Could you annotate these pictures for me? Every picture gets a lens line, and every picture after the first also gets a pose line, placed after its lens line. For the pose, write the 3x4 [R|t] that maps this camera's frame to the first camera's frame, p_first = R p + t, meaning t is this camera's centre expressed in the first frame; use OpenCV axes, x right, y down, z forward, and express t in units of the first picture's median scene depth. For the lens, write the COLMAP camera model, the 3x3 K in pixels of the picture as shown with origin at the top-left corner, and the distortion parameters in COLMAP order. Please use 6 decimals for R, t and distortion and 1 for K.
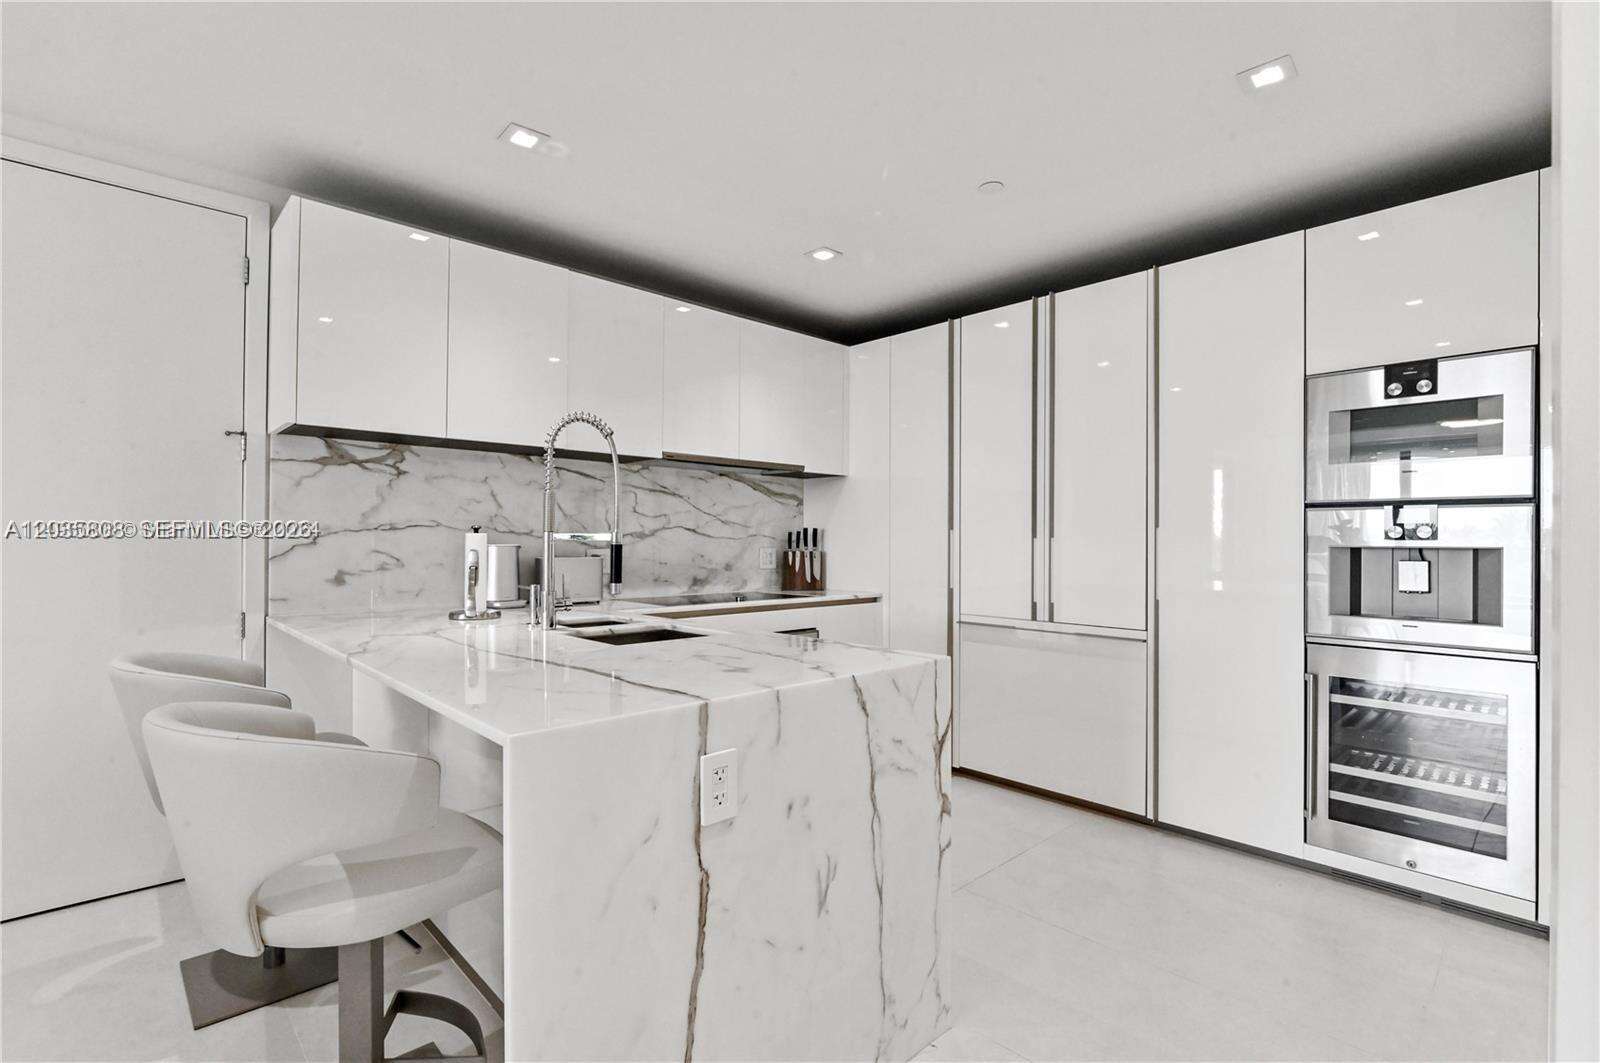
lens RADIAL K [[741.5, 0, 789.8], [0, 741.5, 535.3], [0, 0, 1]] dist [-0.014246, 0.001133]
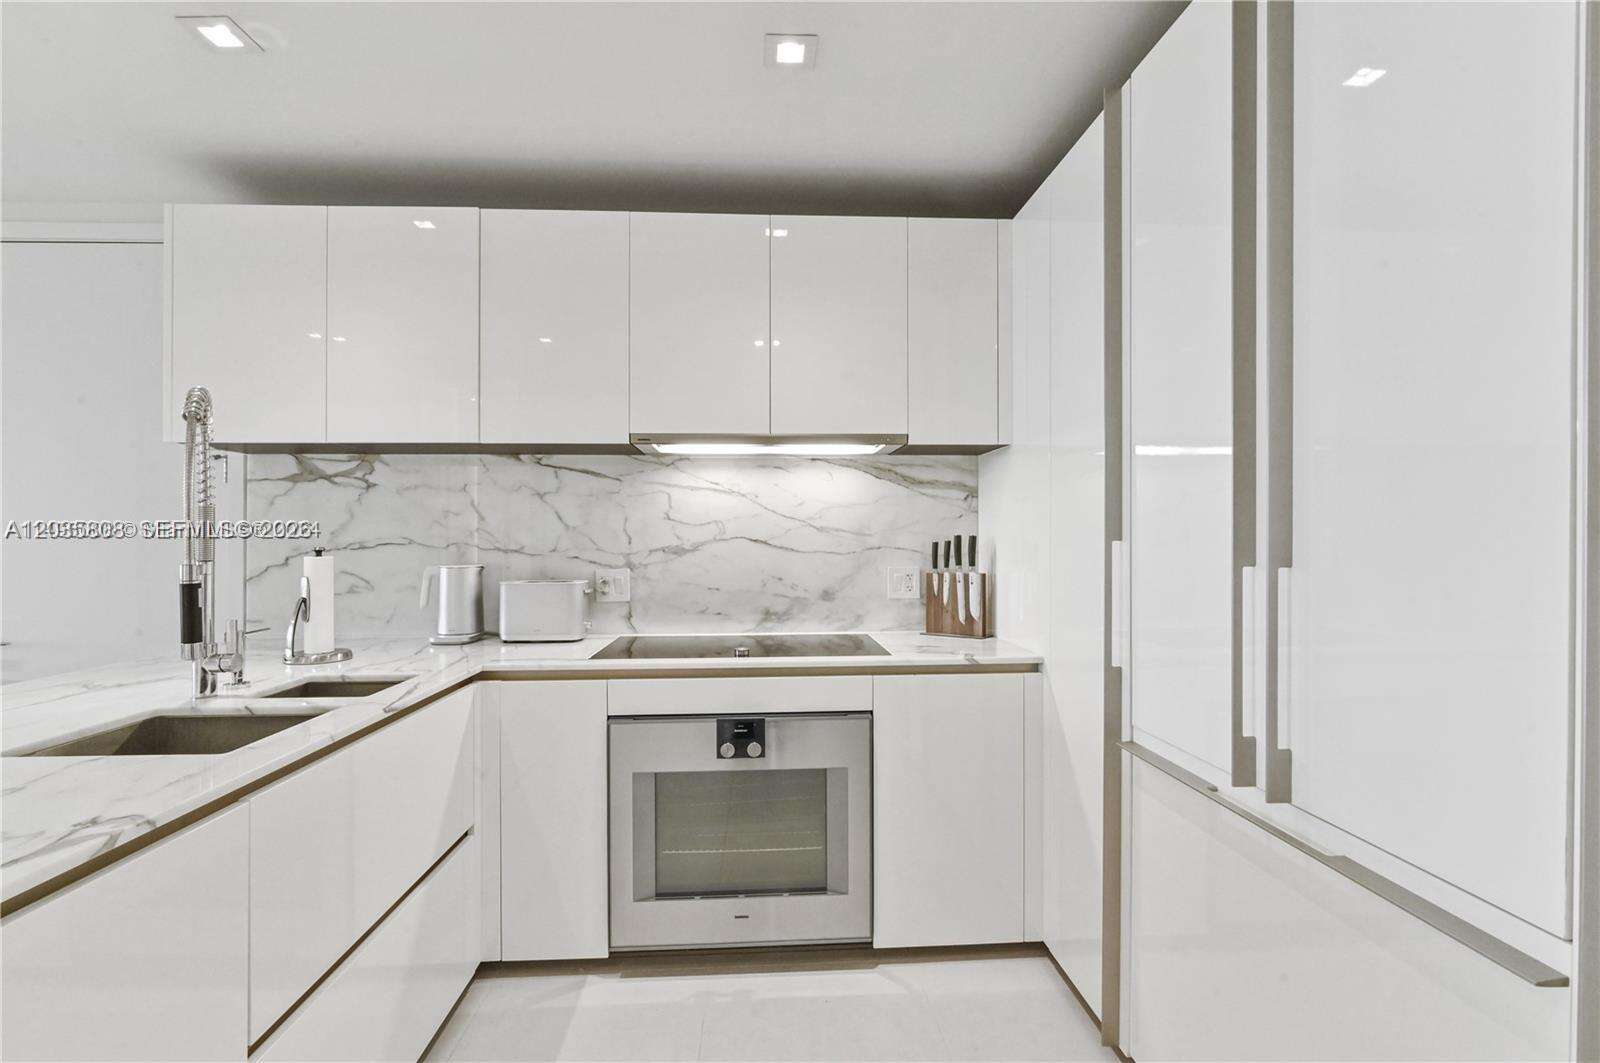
lens RADIAL K [[741.5, 0, 796.1], [0, 741.5, 525.2], [0, 0, 1]] dist [-0.014246, 0.001133]
pose [[0.767537, -0.017984, -0.640753, 0.436214], [0.013694, 0.999838, -0.011660, -0.017961], [0.640859, 0.000175, 0.767659, 0.619427]]
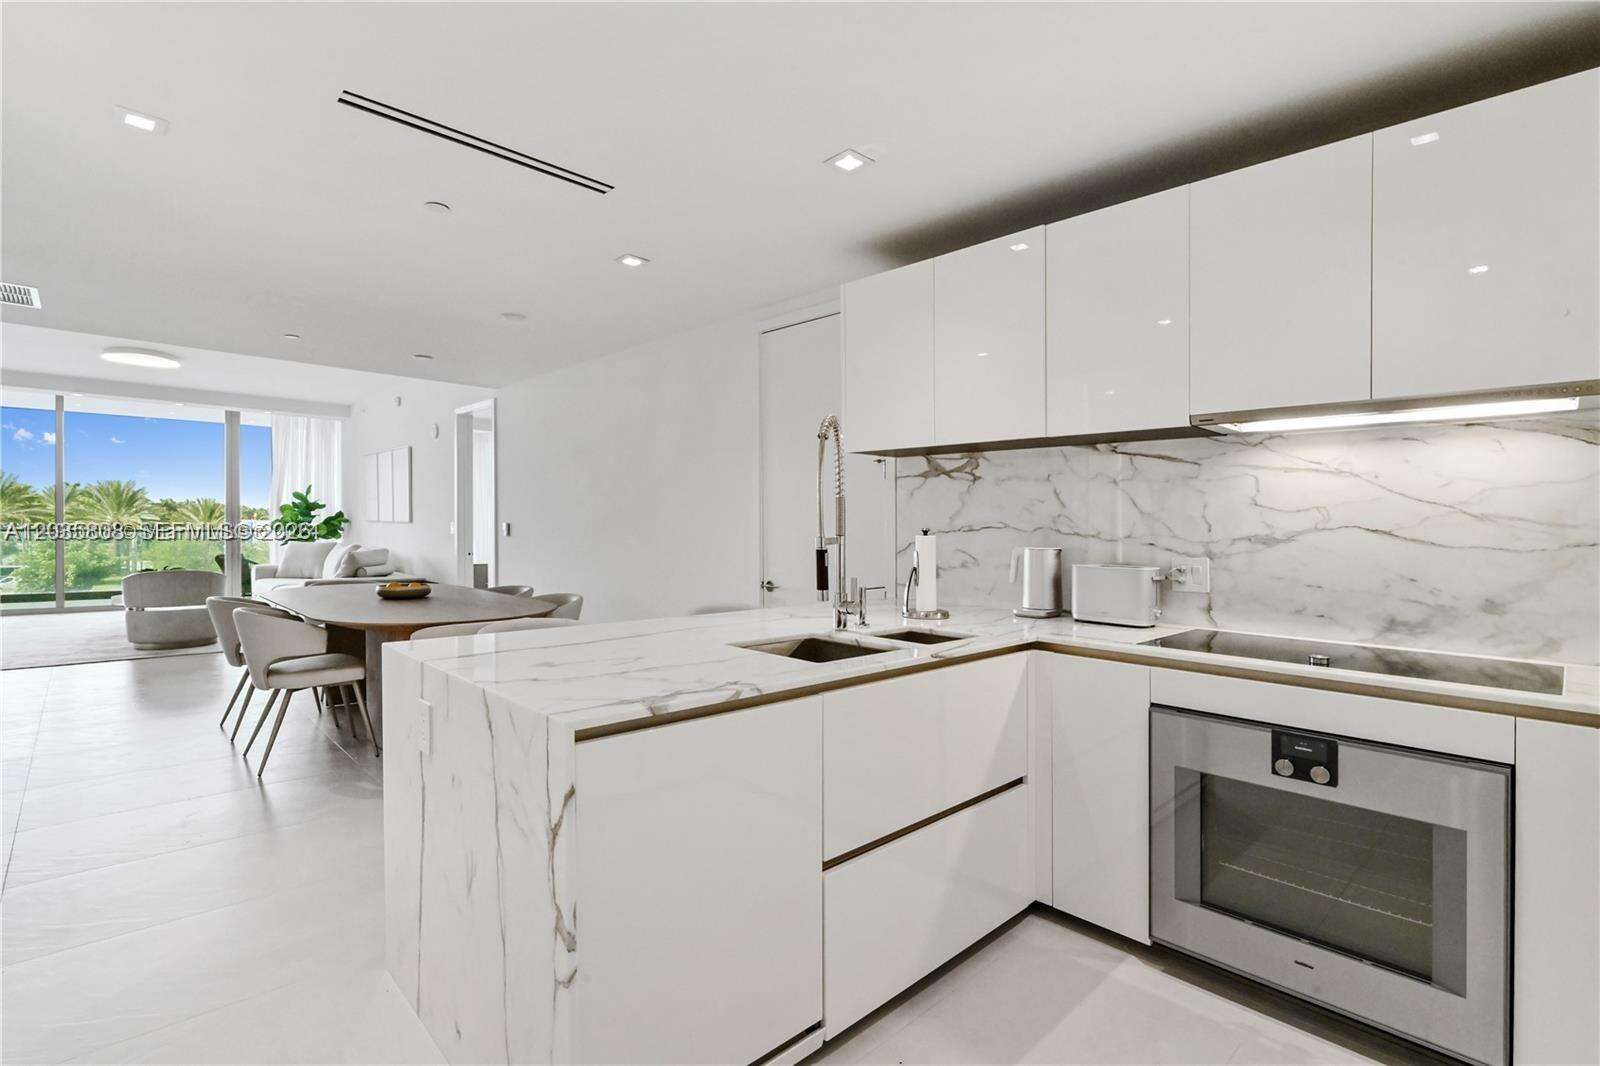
lens RADIAL K [[741.5, 0, 800.1], [0, 741.5, 520.2], [0, 0, 1]] dist [-0.014246, 0.001133]
pose [[0.018776, -0.008545, -0.999787, 0.534874], [-0.003193, 0.999958, -0.008607, -0.012839], [0.999819, 0.003354, 0.018748, 0.697970]]
